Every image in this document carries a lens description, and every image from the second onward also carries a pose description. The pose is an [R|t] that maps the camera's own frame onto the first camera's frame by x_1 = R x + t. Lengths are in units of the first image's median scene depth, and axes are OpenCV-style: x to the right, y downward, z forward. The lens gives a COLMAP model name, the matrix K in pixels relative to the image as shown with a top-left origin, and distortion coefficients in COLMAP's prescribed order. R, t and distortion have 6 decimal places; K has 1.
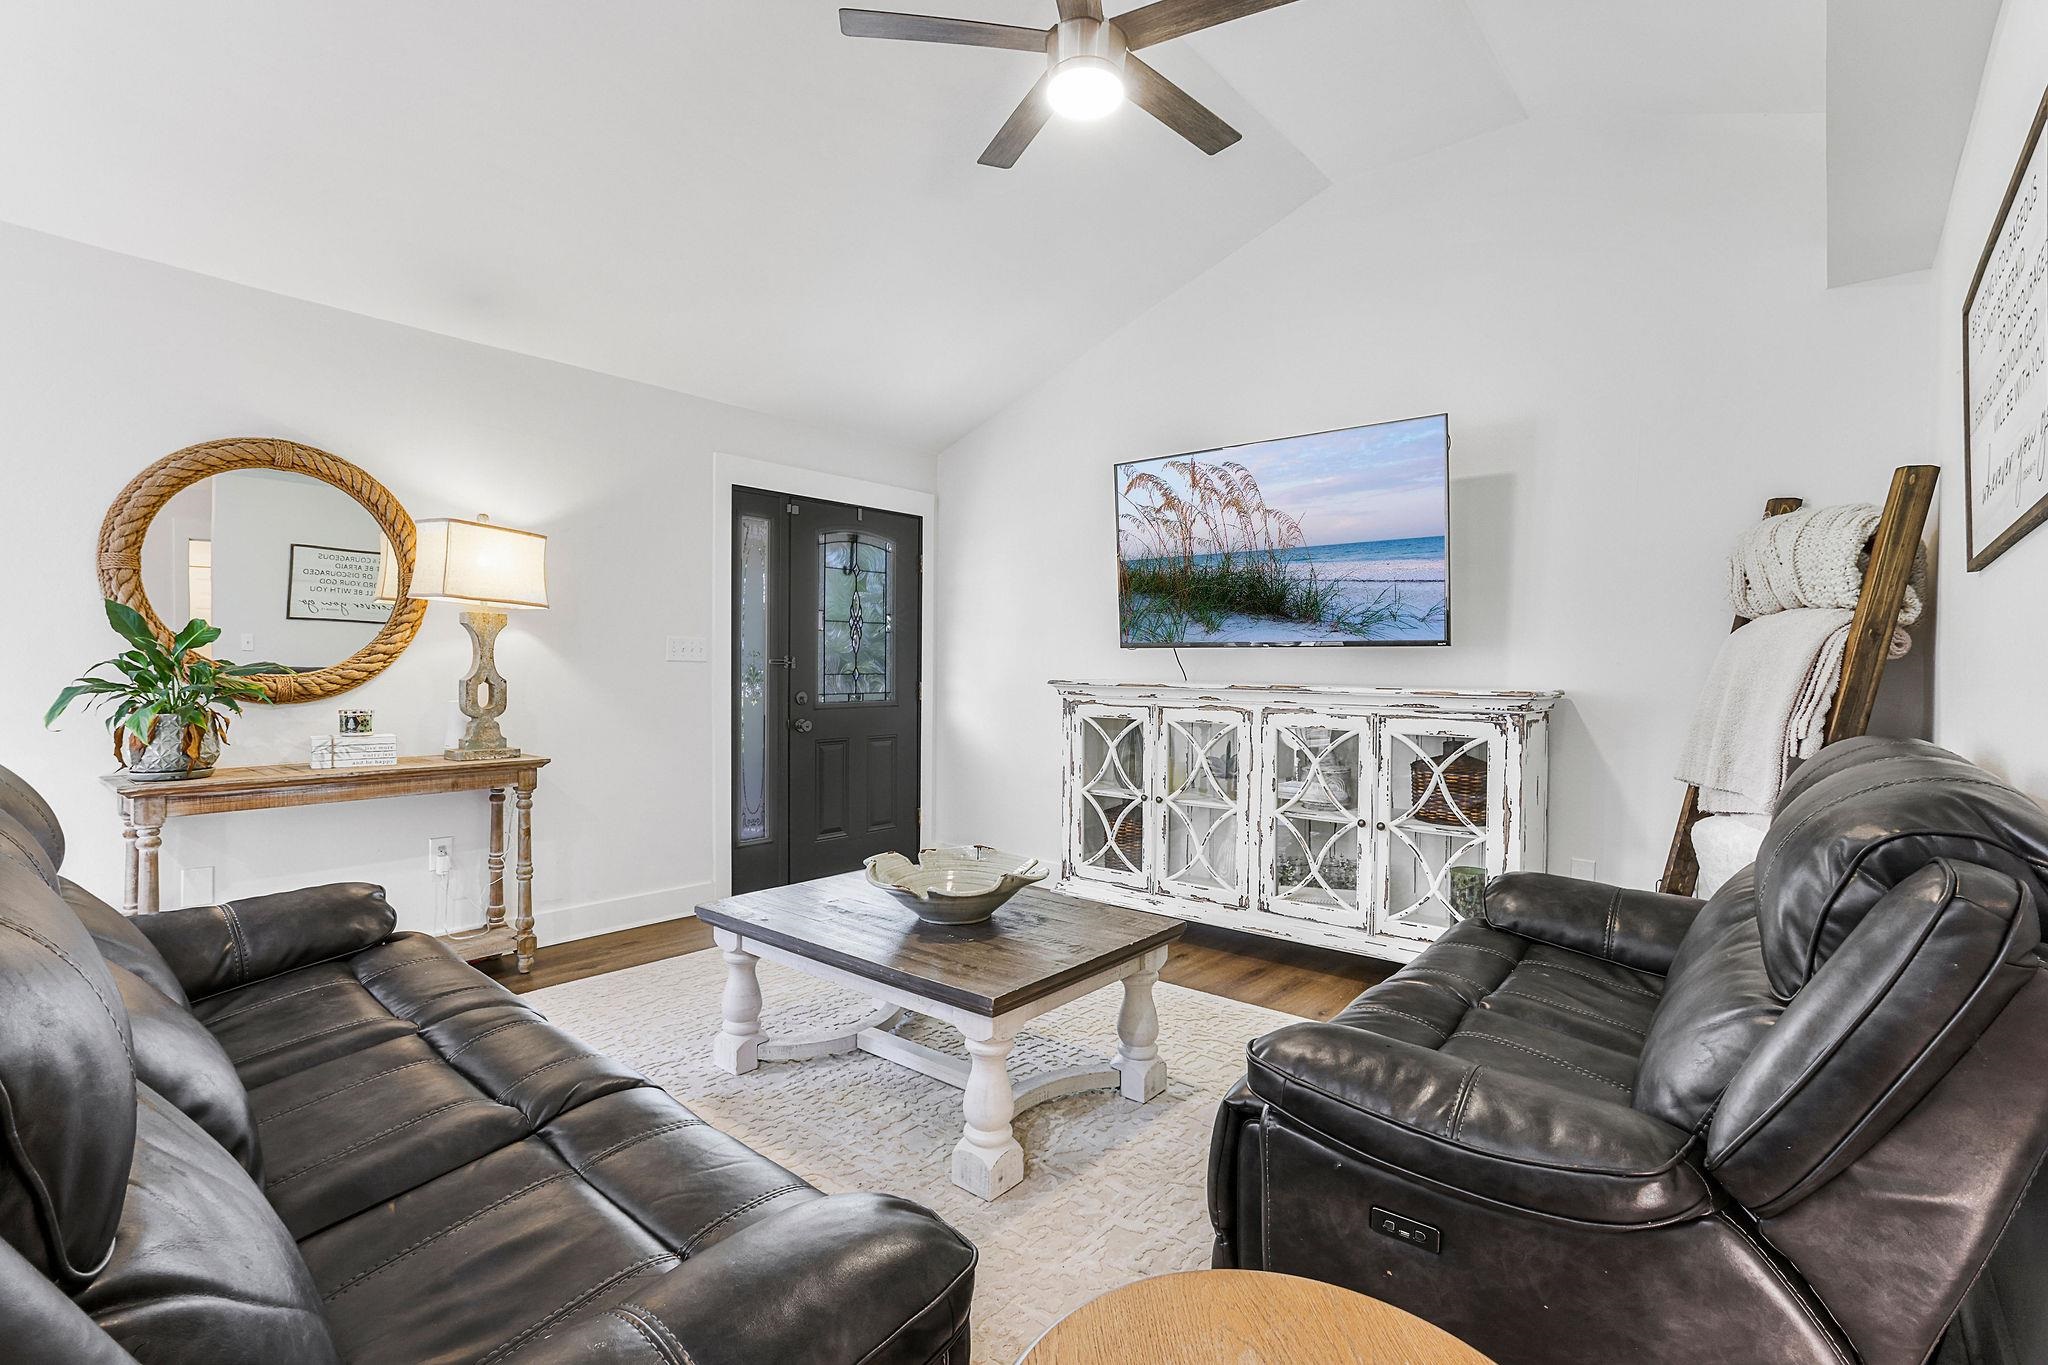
lens RADIAL K [[948.1, 0, 1029.4], [0, 948.1, 678.9], [0, 0, 1]] dist [0.001748, 0.000883]
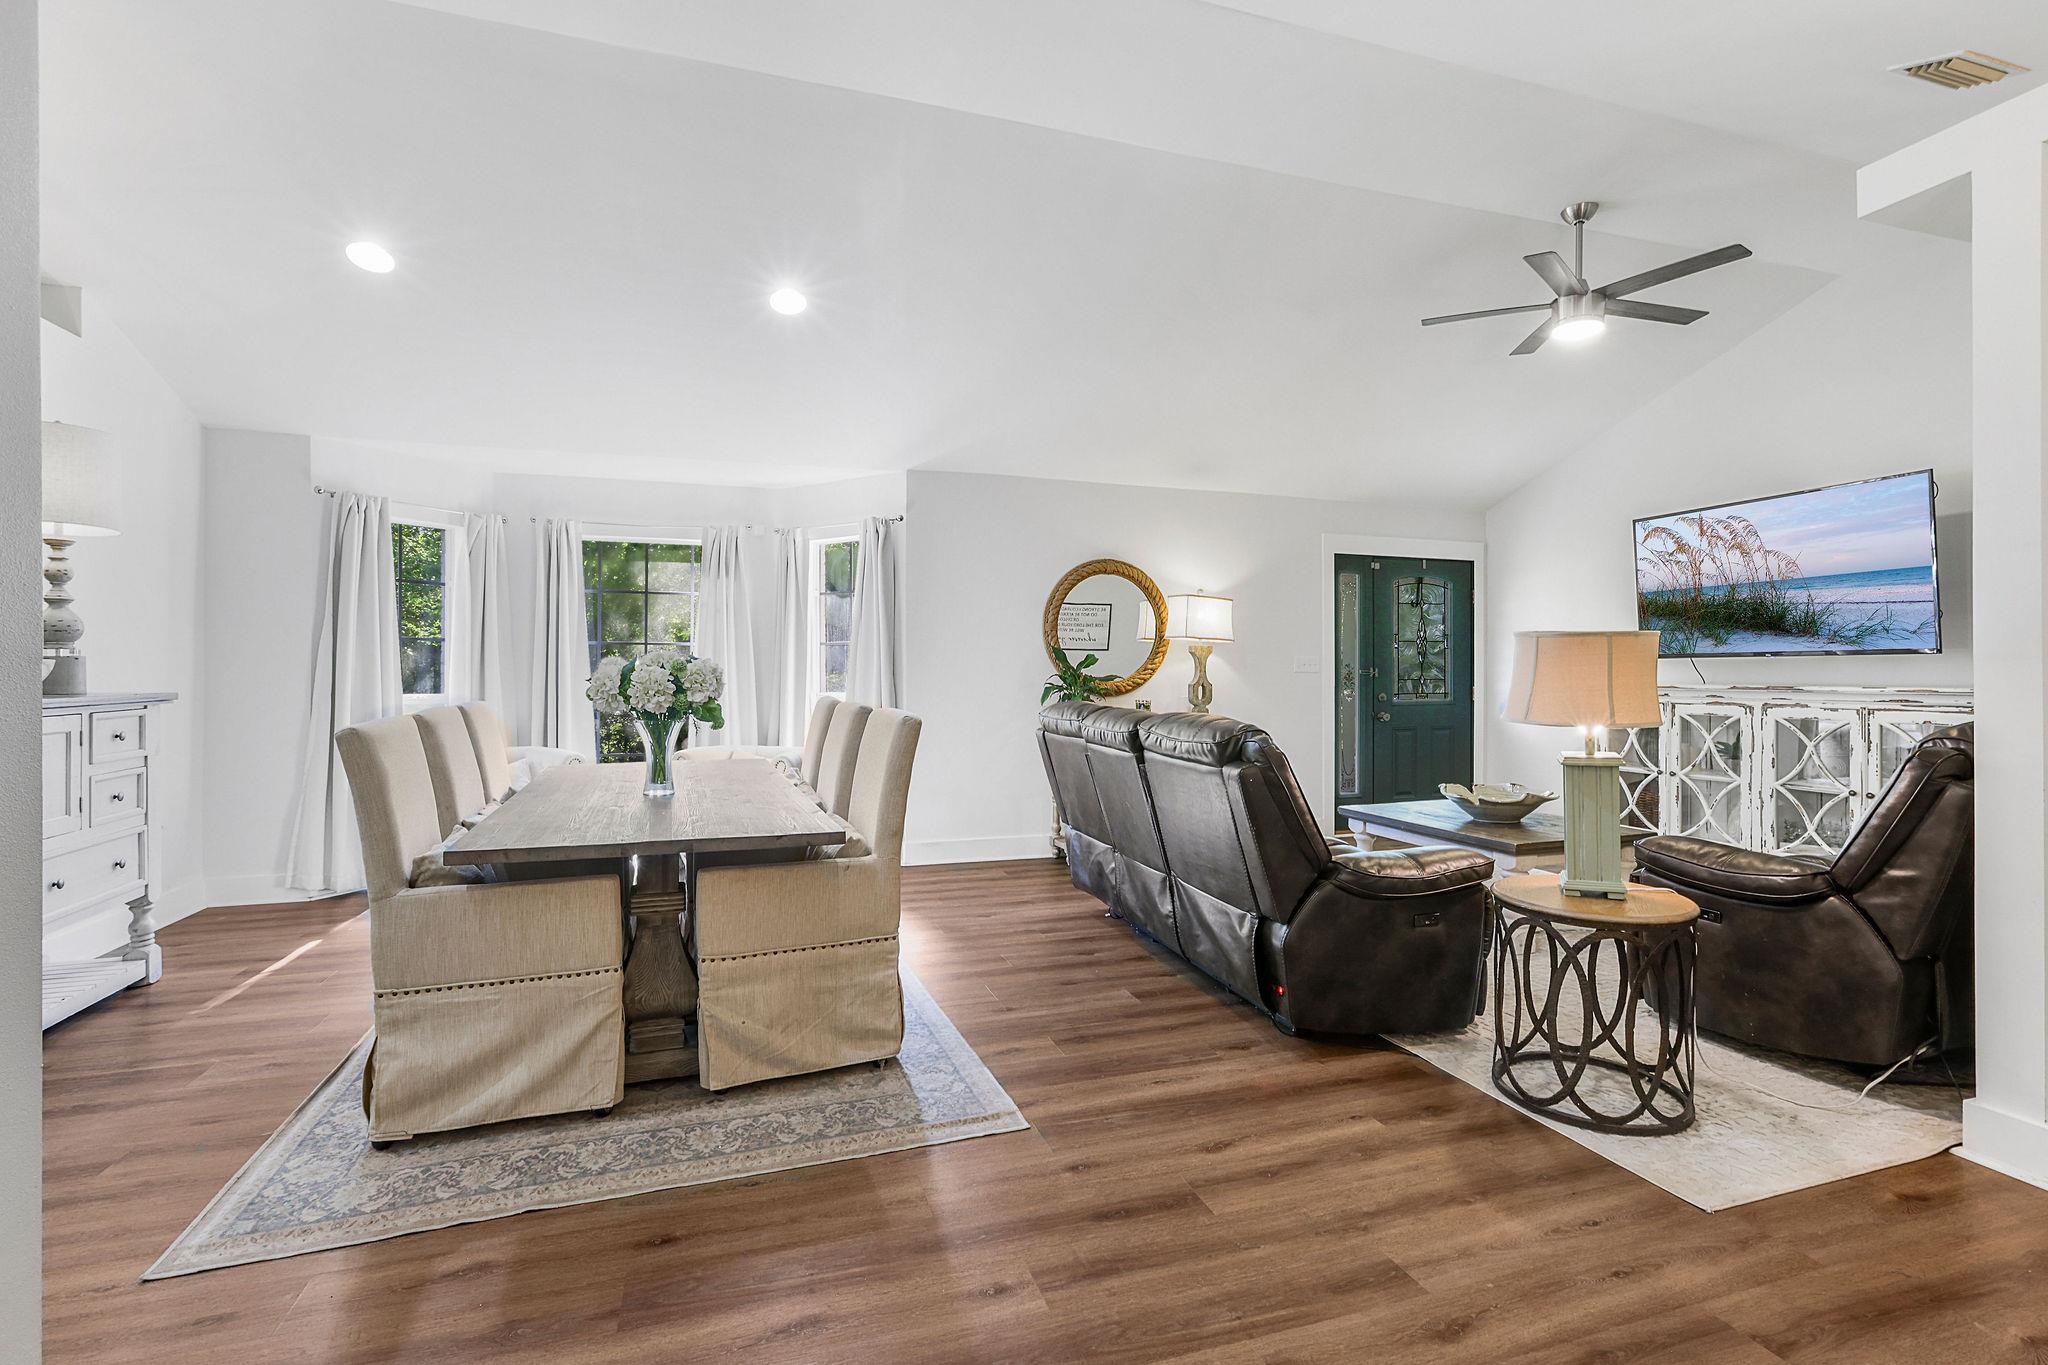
lens RADIAL K [[948.1, 0, 1032.9], [0, 948.1, 690.8], [0, 0, 1]] dist [0.001748, 0.000883]
pose [[0.854293, -0.000517, -0.519791, 0.066946], [0.000906, 0.999999, 0.000496, 0.011500], [0.519791, -0.000895, 0.854293, -0.619039]]
